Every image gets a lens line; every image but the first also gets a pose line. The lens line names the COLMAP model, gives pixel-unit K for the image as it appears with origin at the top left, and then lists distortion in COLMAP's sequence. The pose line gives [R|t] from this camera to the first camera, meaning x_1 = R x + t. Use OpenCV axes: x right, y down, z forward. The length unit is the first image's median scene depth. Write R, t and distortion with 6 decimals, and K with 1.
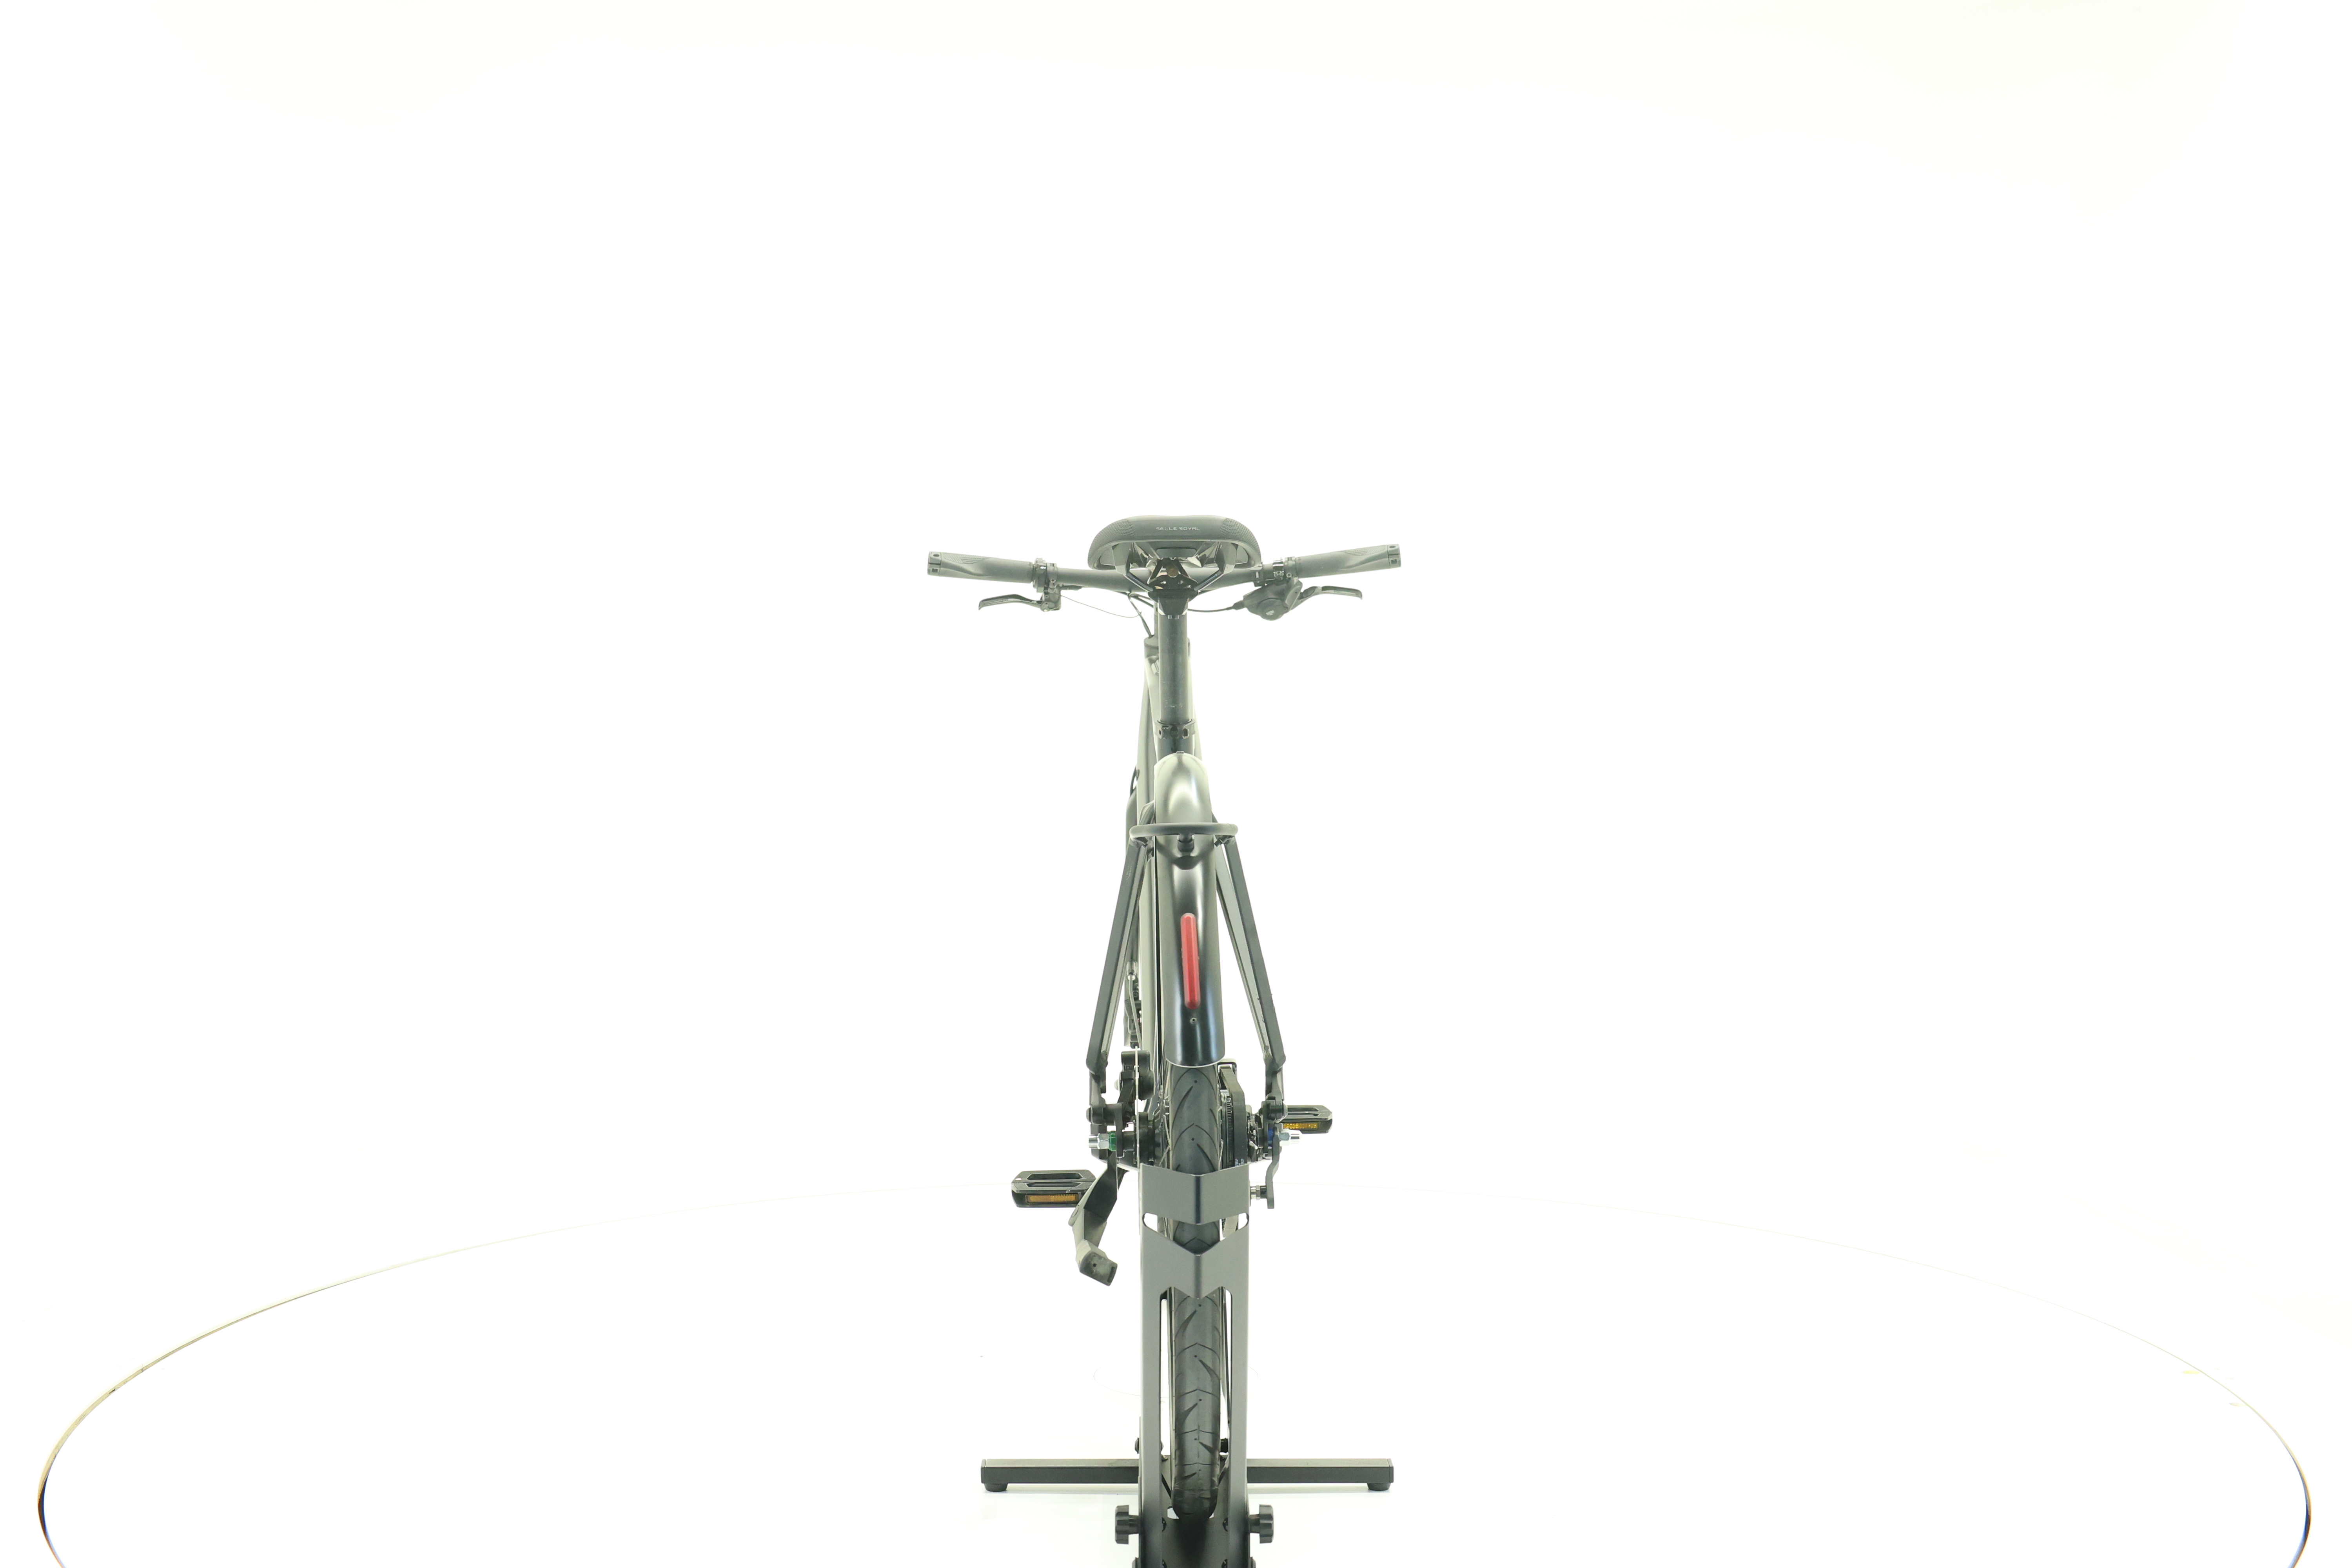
lens RADIAL K [[2453.3, 0, 1180.1], [0, 2453.3, 780.6], [0, 0, 1]] dist [-0.022953, 0.000000]
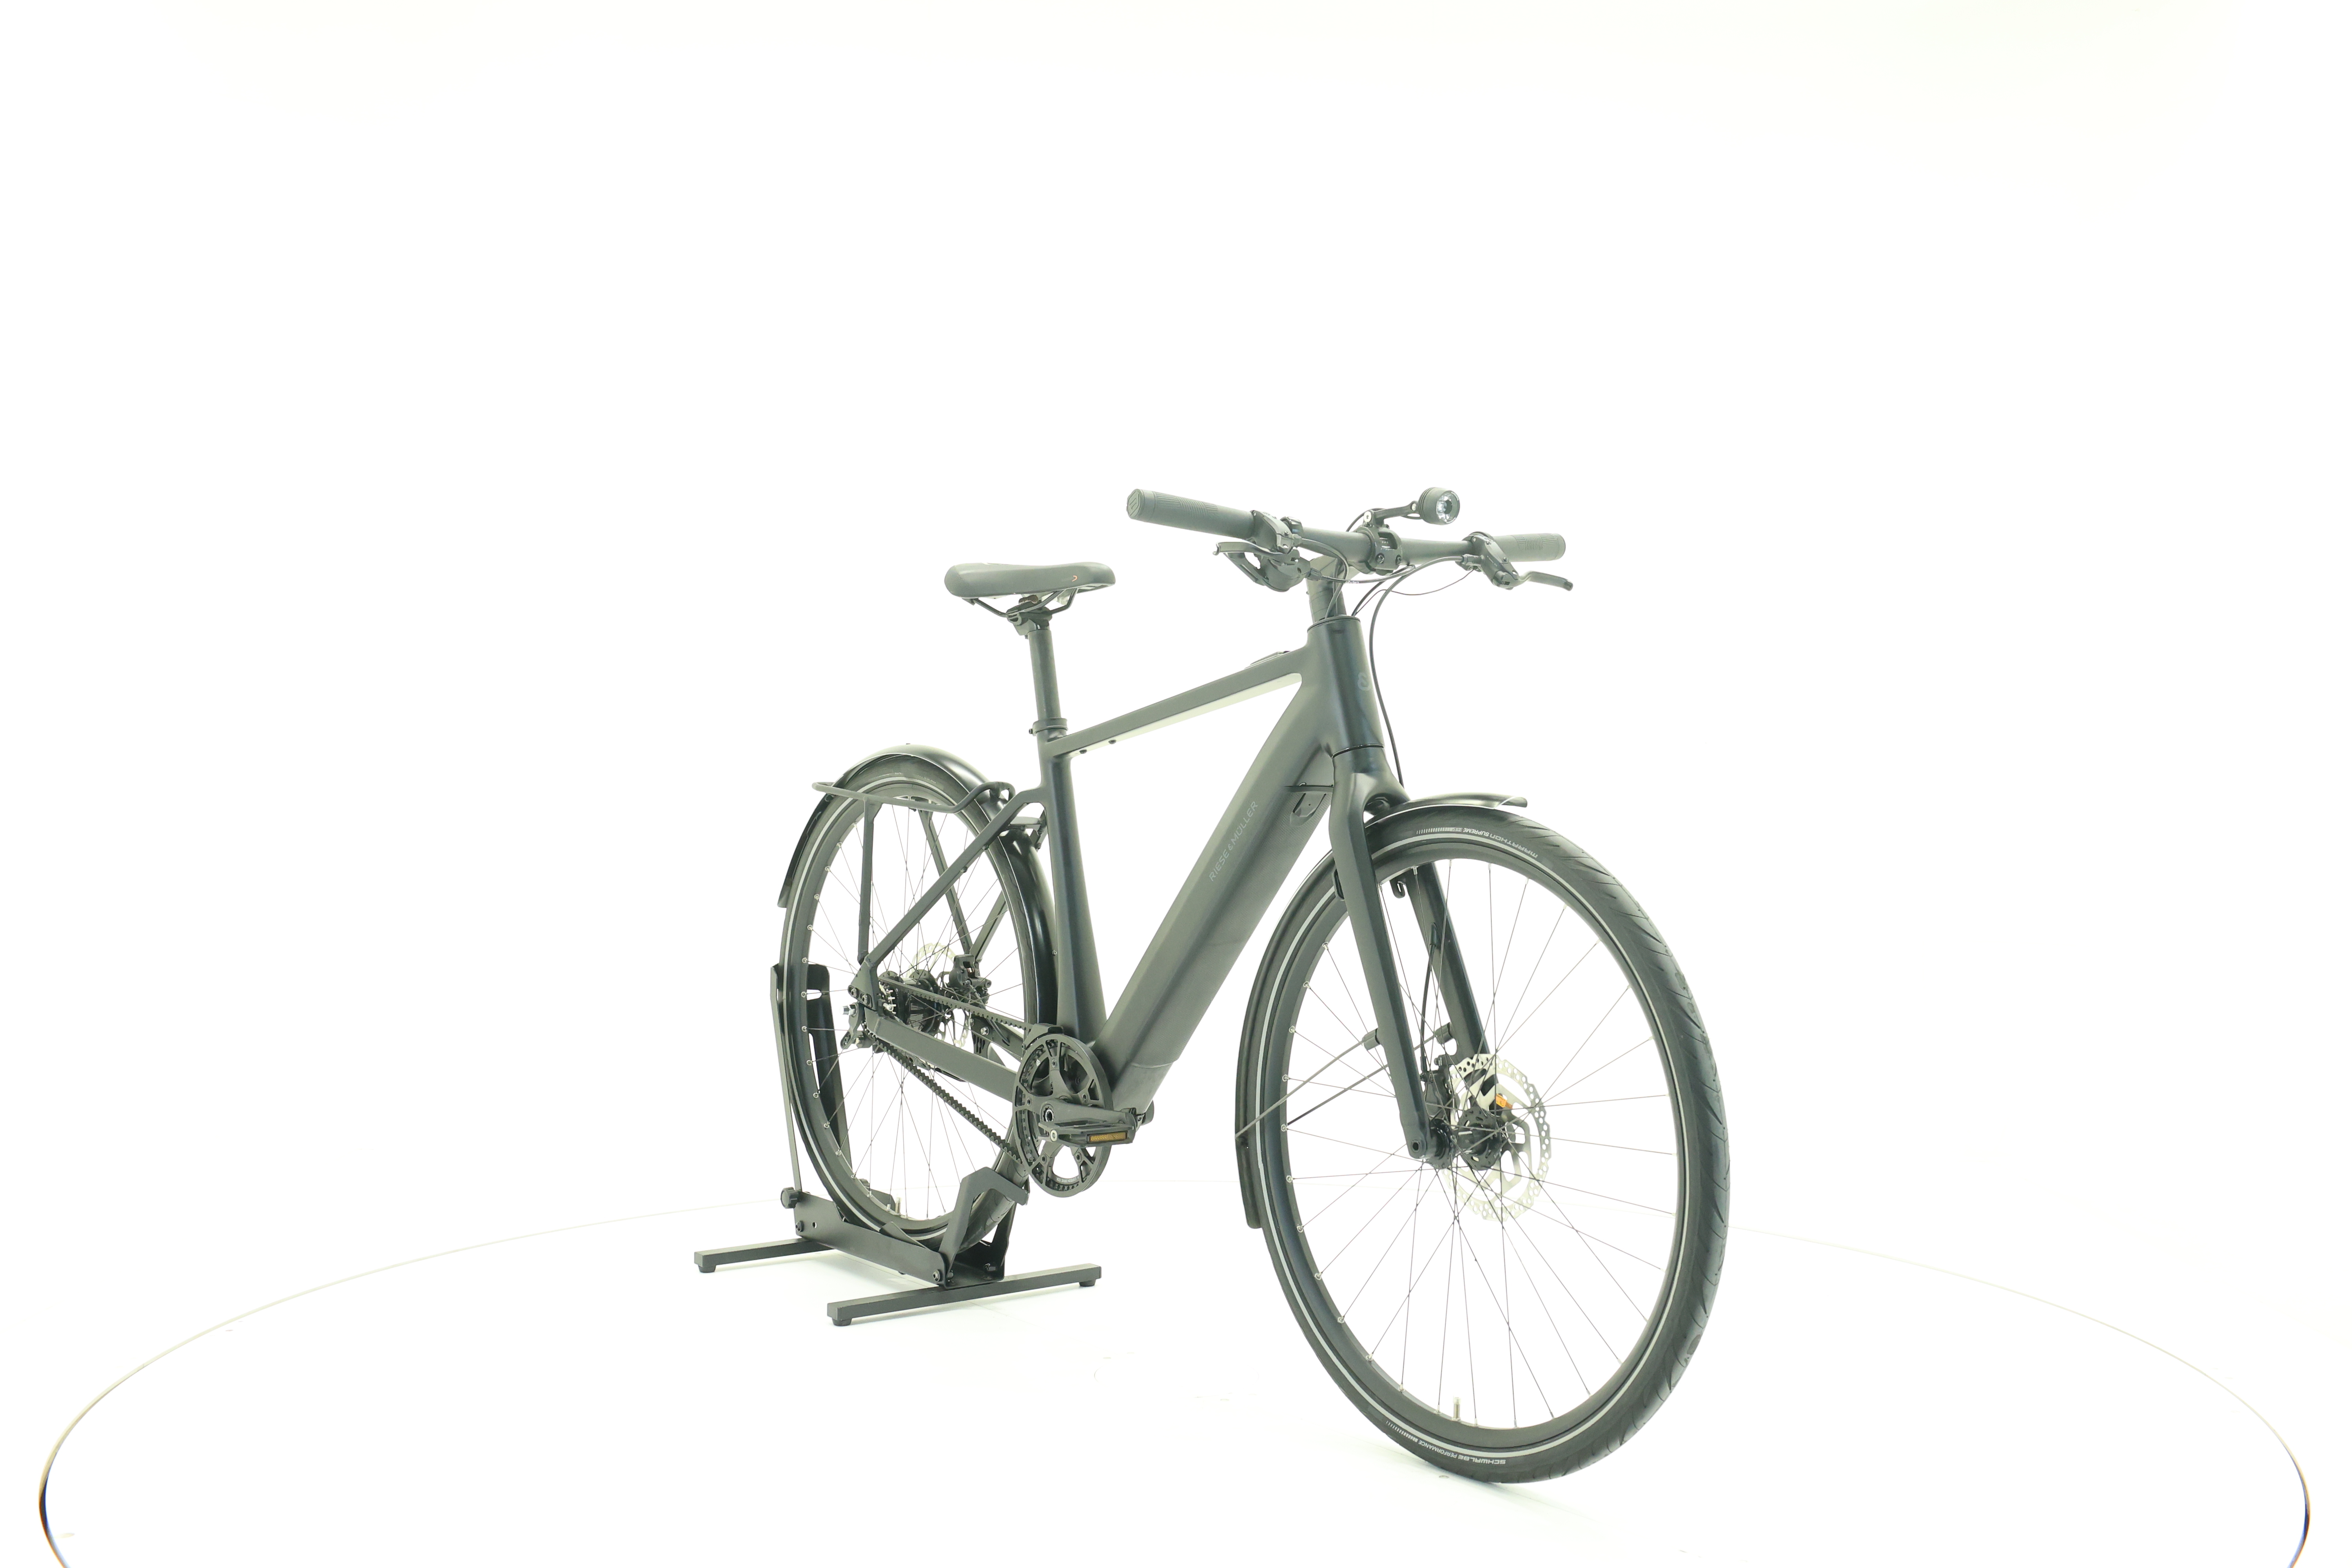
lens RADIAL K [[2453.3, 0, 1172.1], [0, 2453.3, 779.8], [0, 0, 1]] dist [-0.022953, 0.000000]
pose [[-0.800567, 0.007748, -0.599193, 0.544342], [-0.017312, 0.999200, 0.036051, -0.032870], [0.598993, 0.039235, -0.799793, 1.630489]]
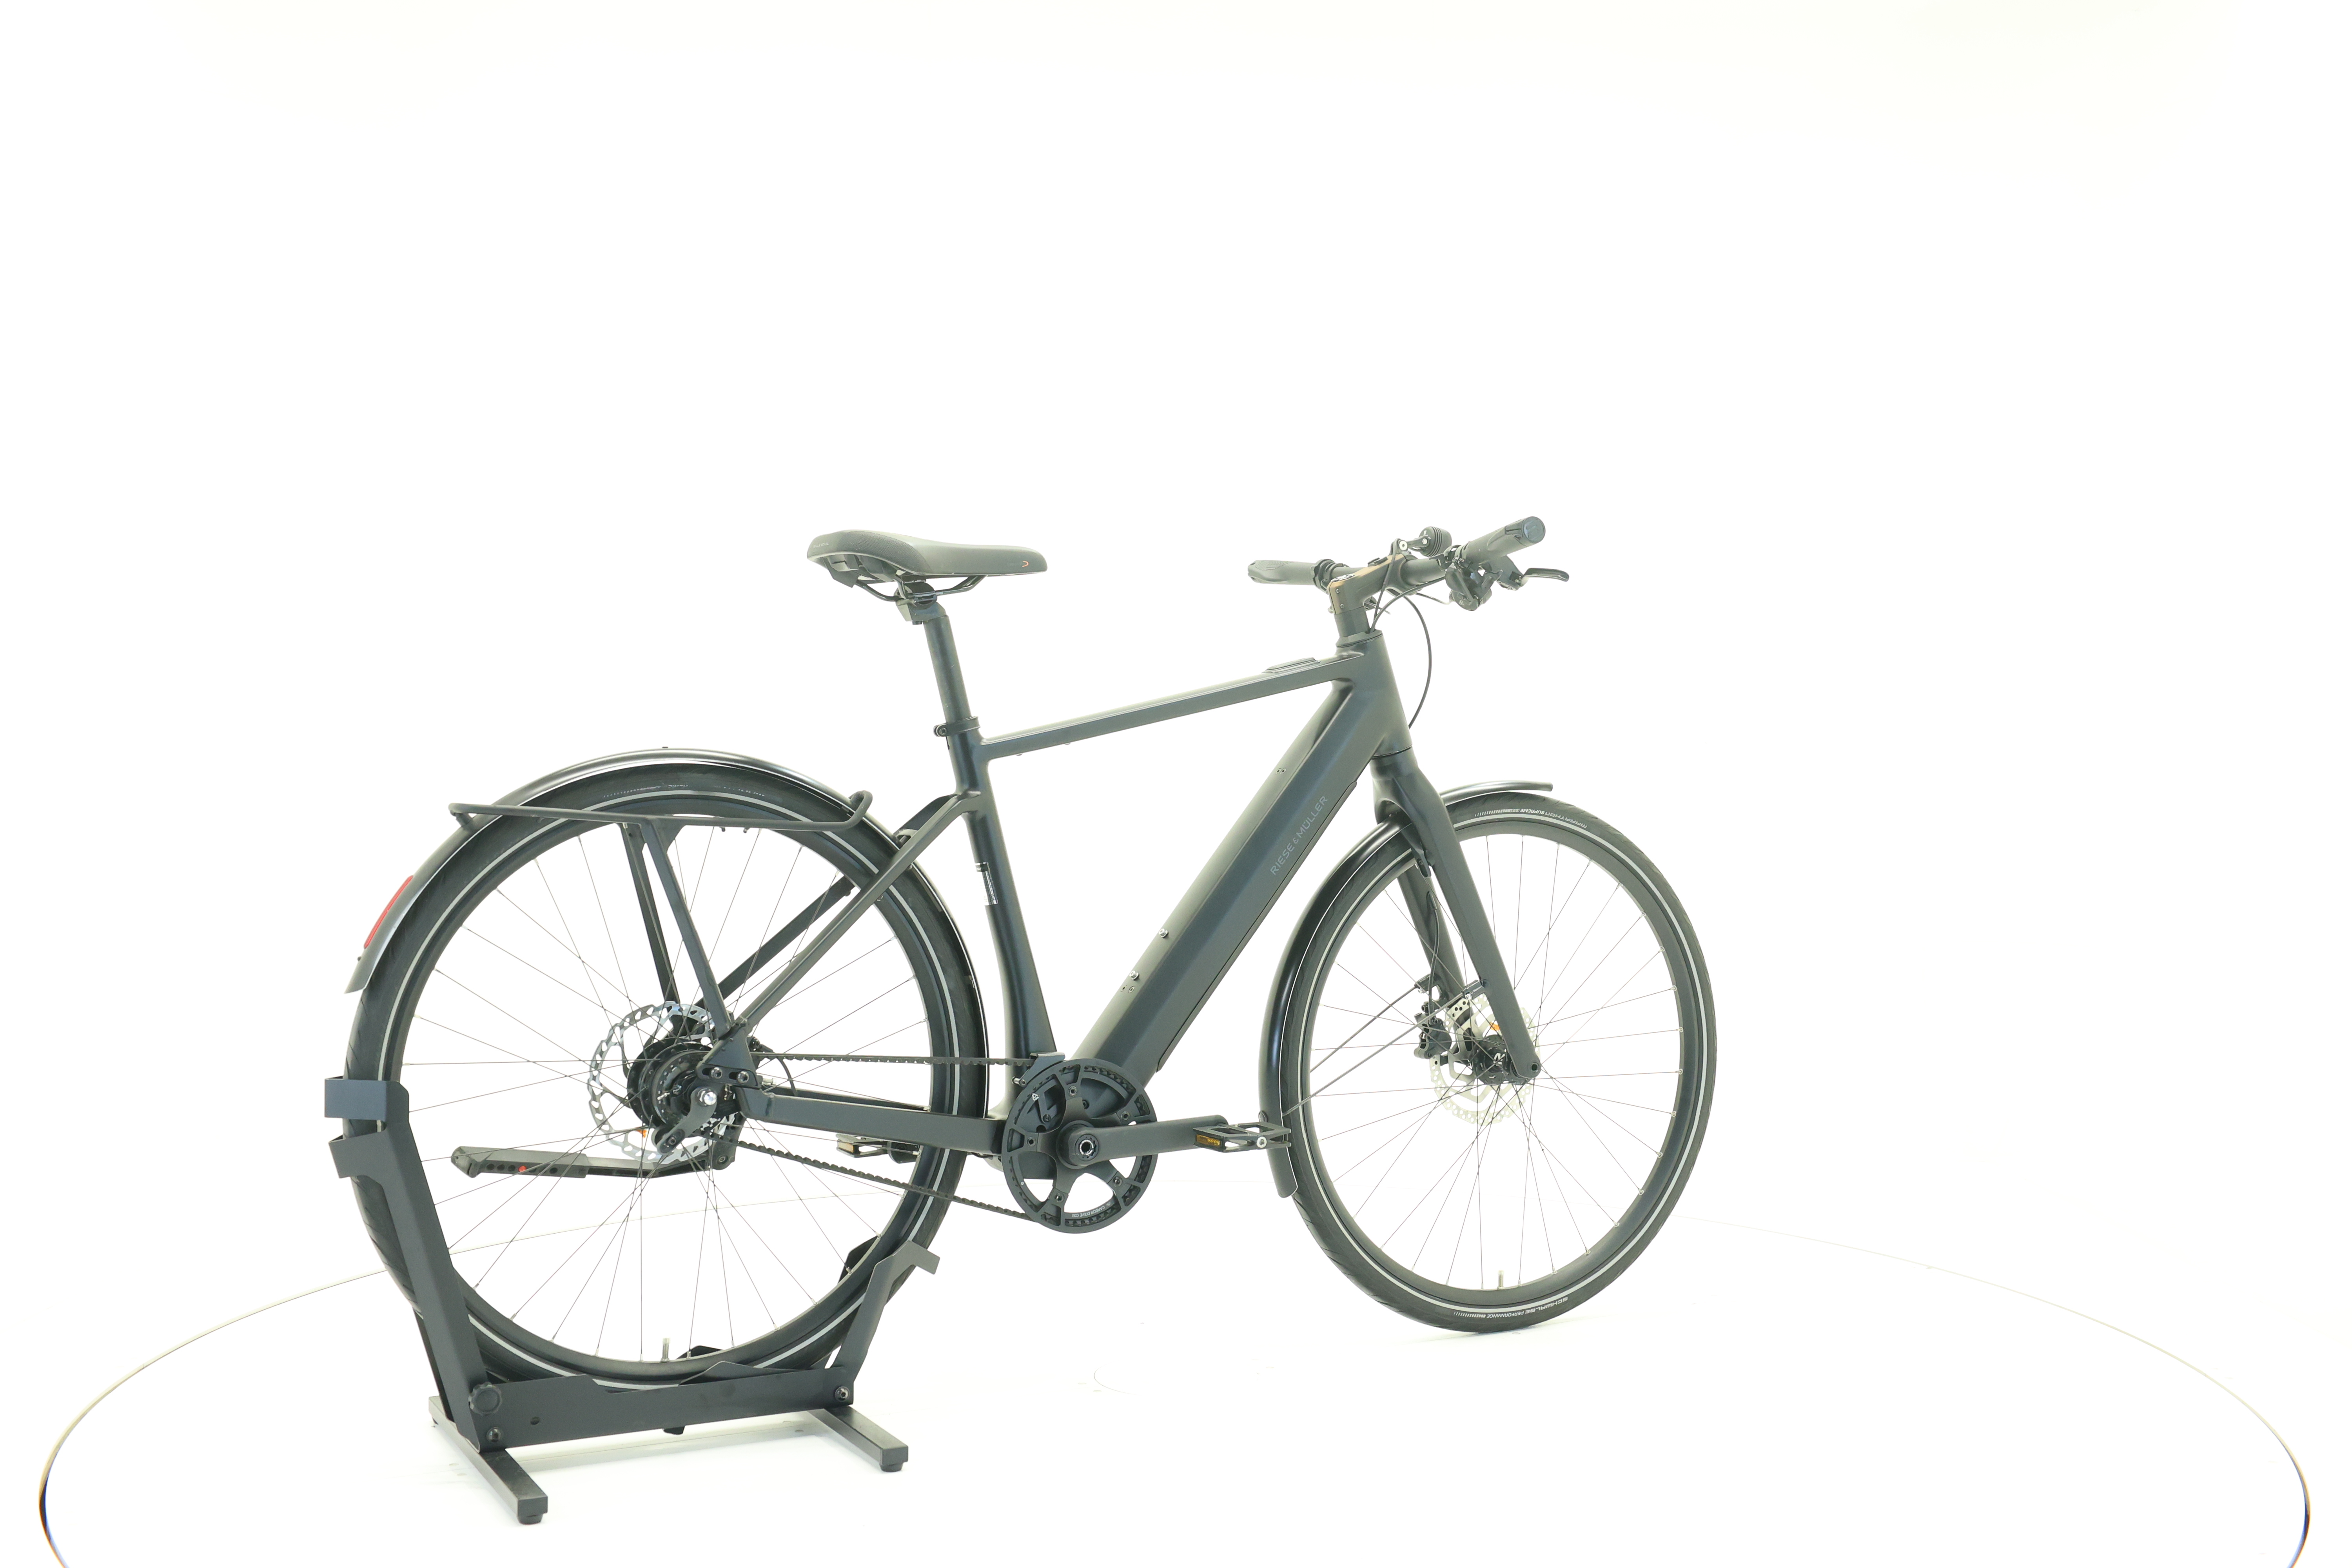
lens RADIAL K [[2453.3, 0, 1181.6], [0, 2453.3, 776.6], [0, 0, 1]] dist [-0.022953, 0.000000]
pose [[0.466731, 0.017068, -0.884235, 0.802504], [-0.021341, 0.999740, 0.008033, -0.008803], [0.884142, 0.015121, 0.466974, 0.483700]]
